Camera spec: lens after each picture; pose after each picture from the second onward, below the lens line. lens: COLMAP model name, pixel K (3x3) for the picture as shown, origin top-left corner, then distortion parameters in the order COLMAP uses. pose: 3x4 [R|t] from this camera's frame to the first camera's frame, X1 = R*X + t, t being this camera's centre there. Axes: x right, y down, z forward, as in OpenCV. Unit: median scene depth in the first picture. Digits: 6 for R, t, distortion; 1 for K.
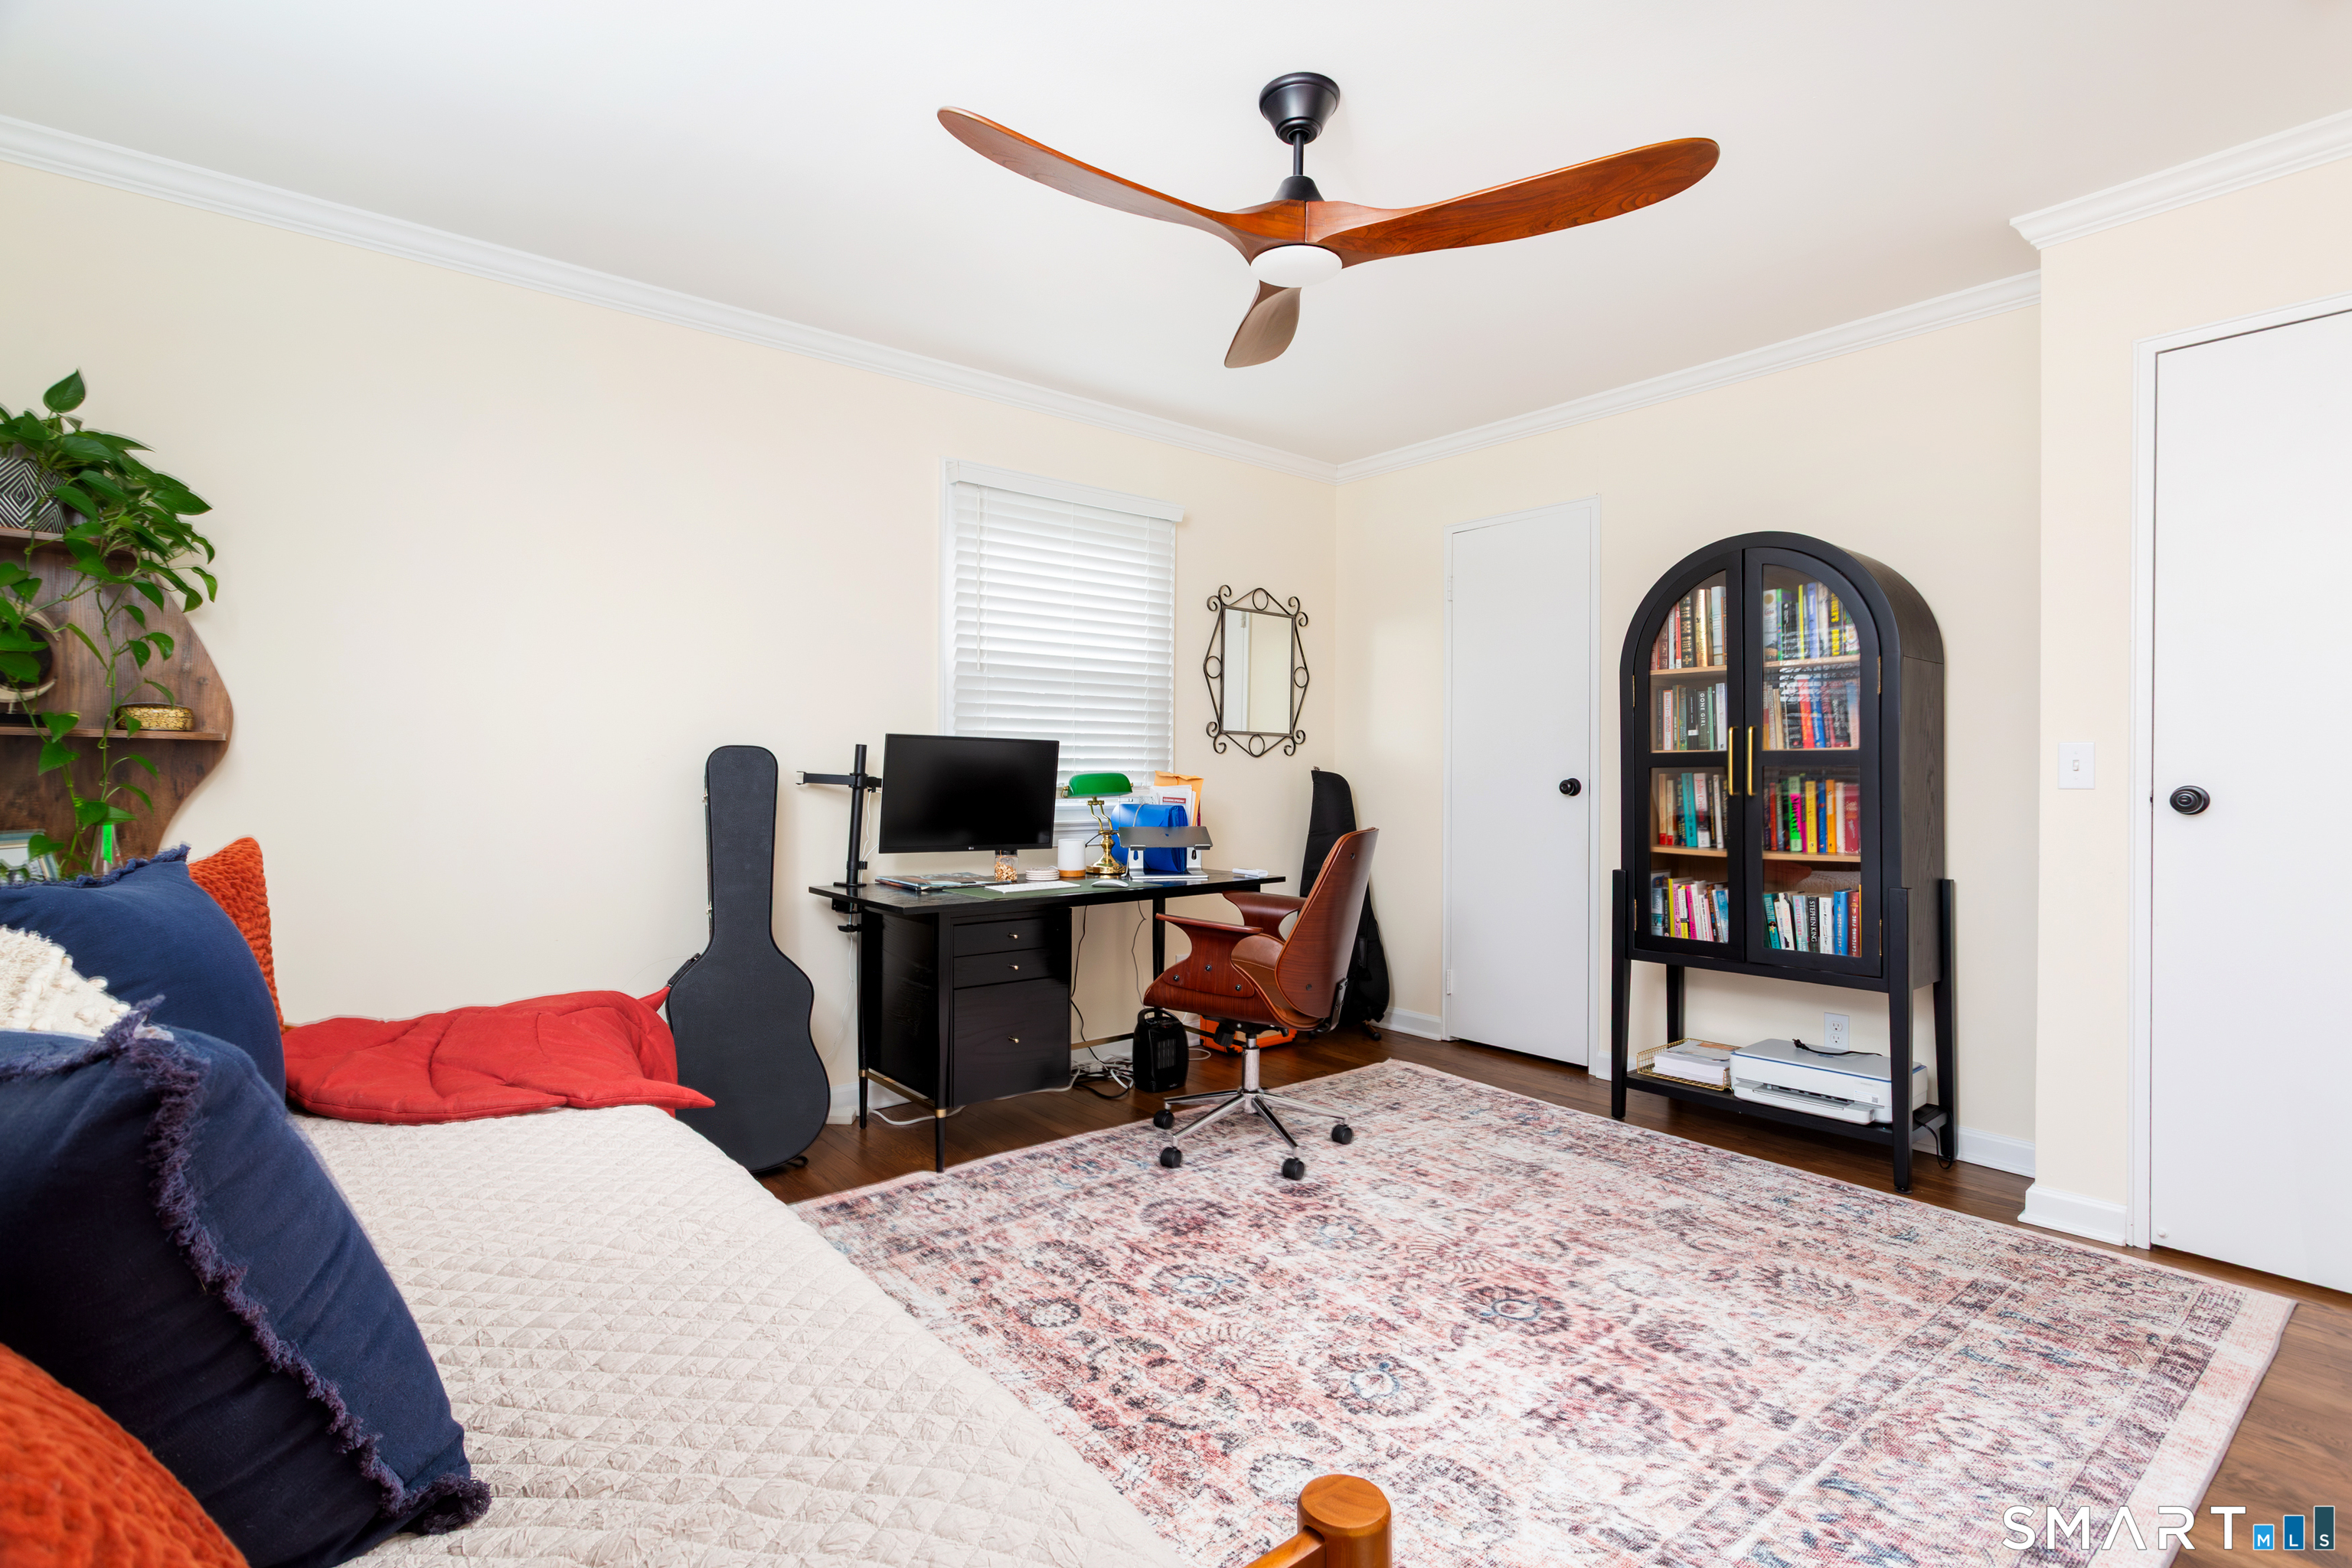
lens RADIAL K [[1112.5, 0, 1167.0], [0, 1112.5, 794.1], [0, 0, 1]] dist [-0.006292, 0.001910]
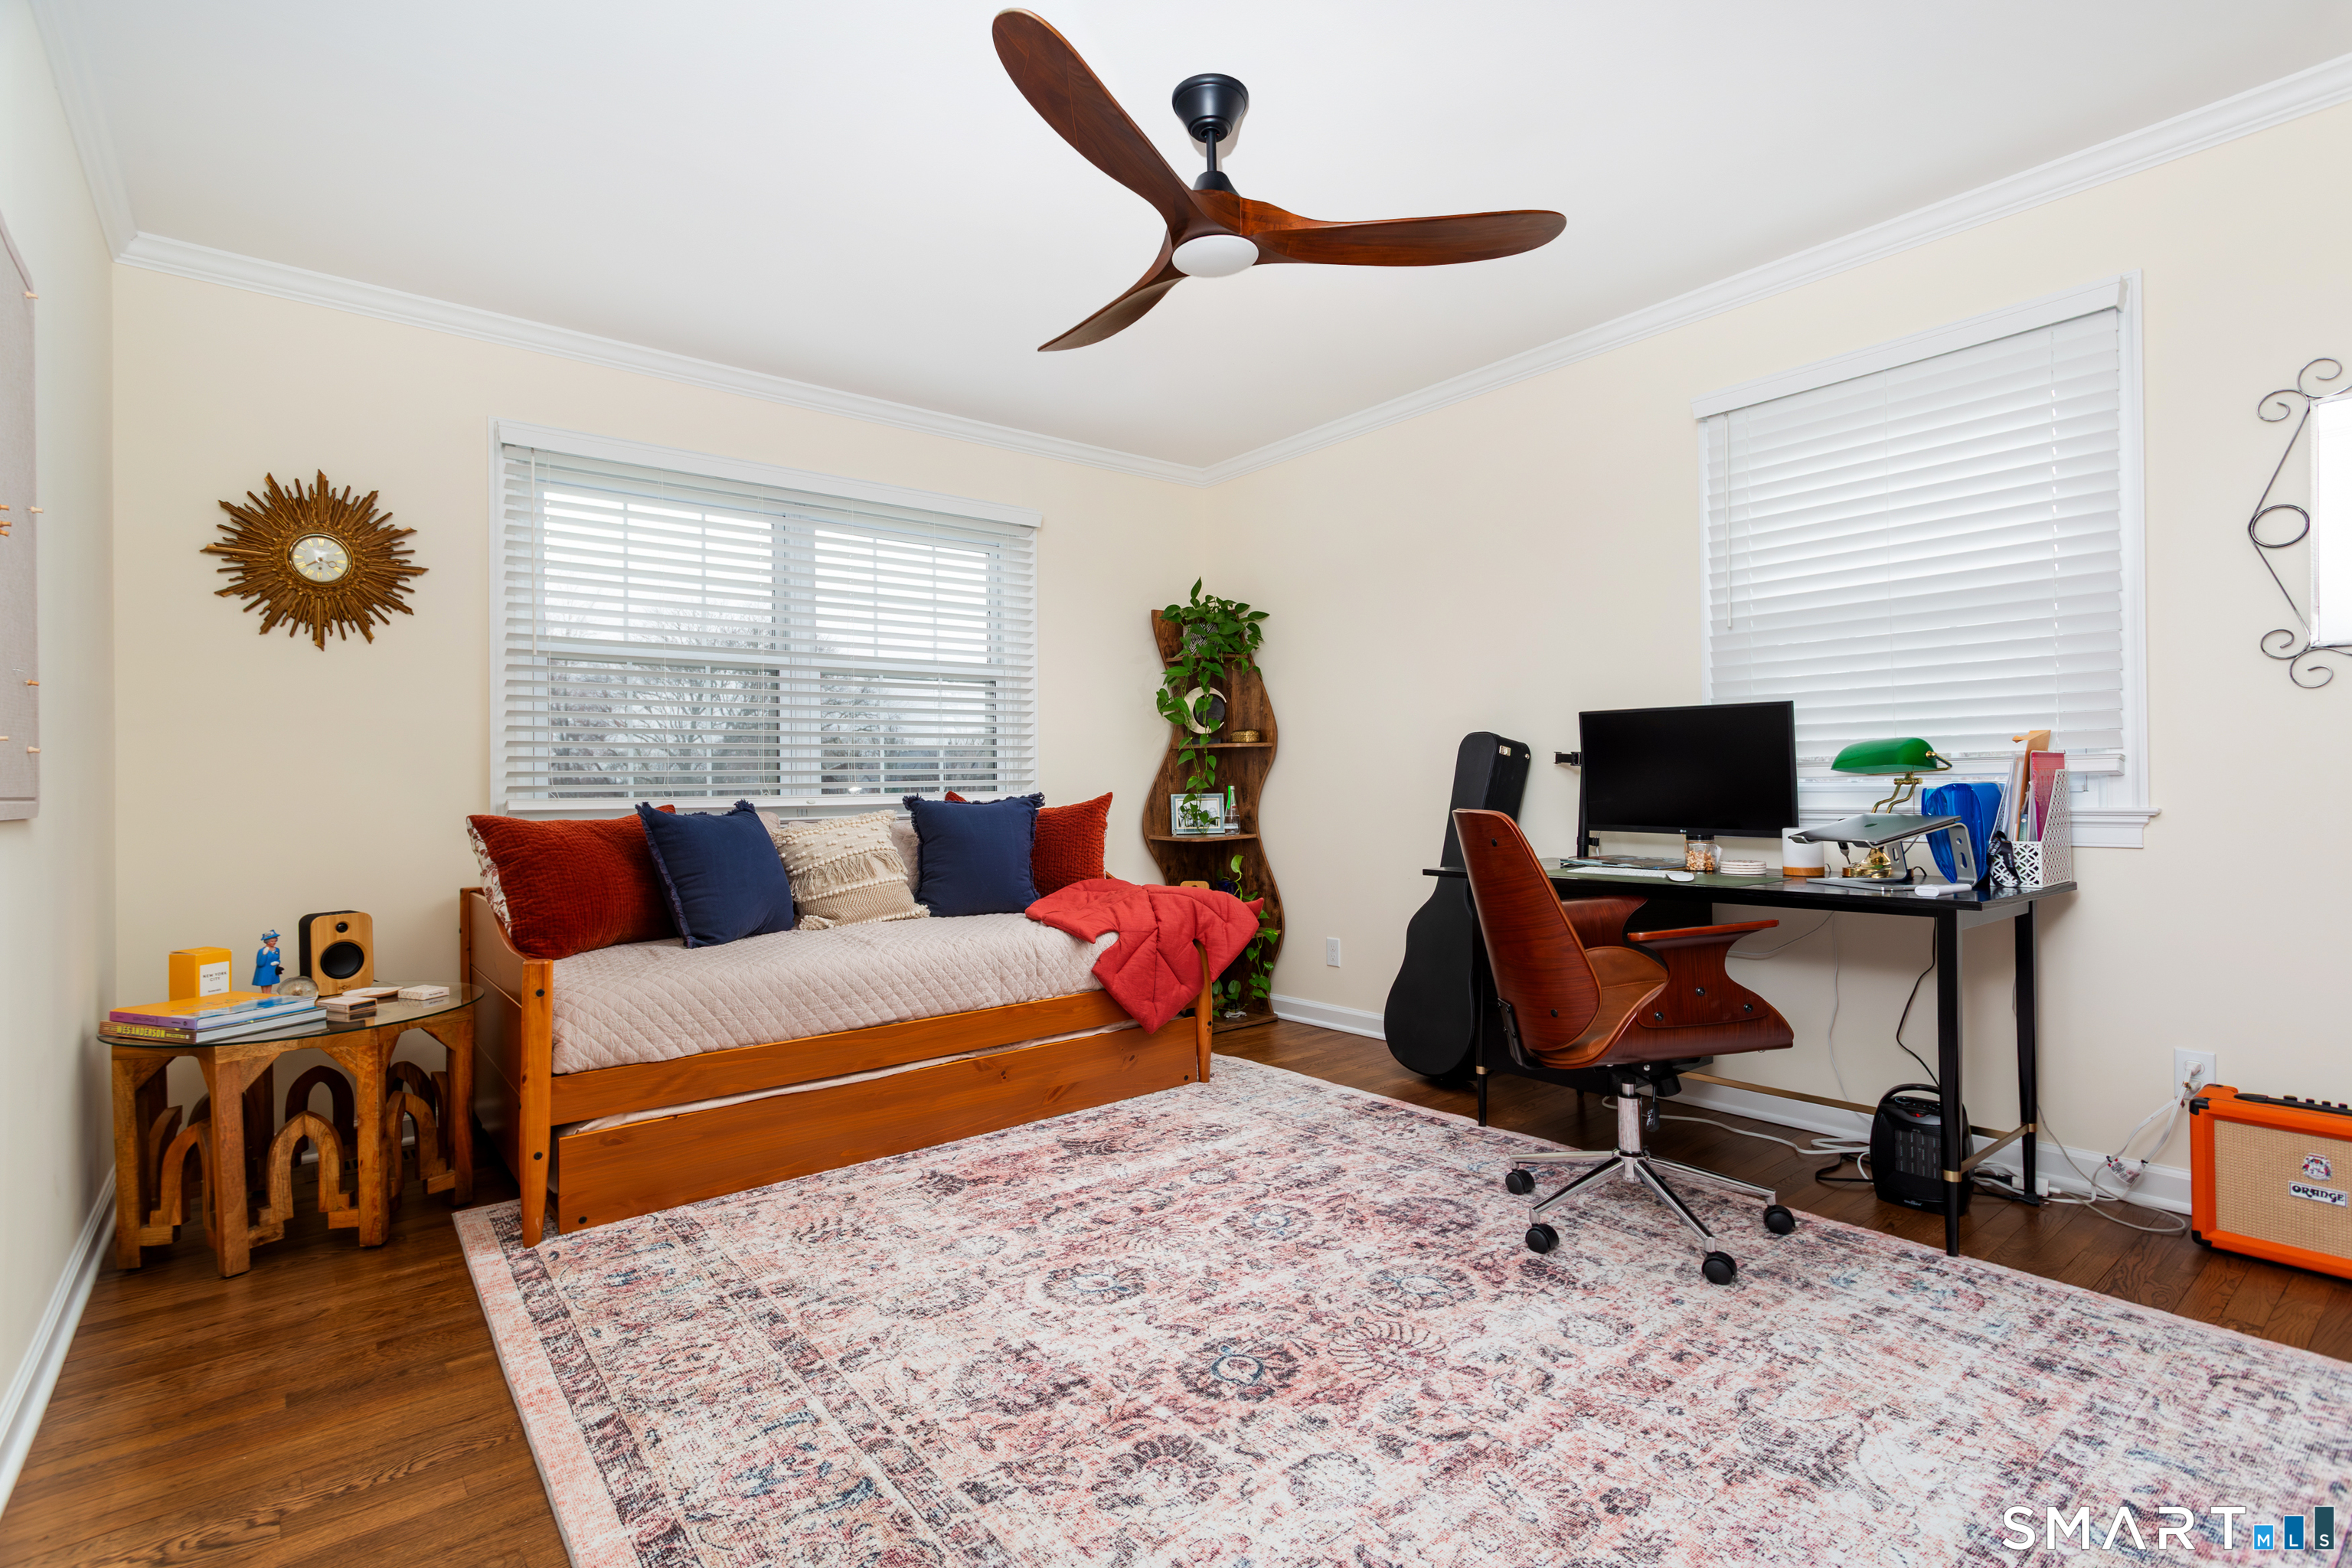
lens RADIAL K [[1112.5, 0, 1168.3], [0, 1112.5, 774.4], [0, 0, 1]] dist [-0.006292, 0.001910]
pose [[-0.004838, -0.009965, -0.999939, 1.023262], [-0.004340, 0.999941, -0.009944, 0.018707], [0.999979, 0.004292, -0.004881, 0.834719]]
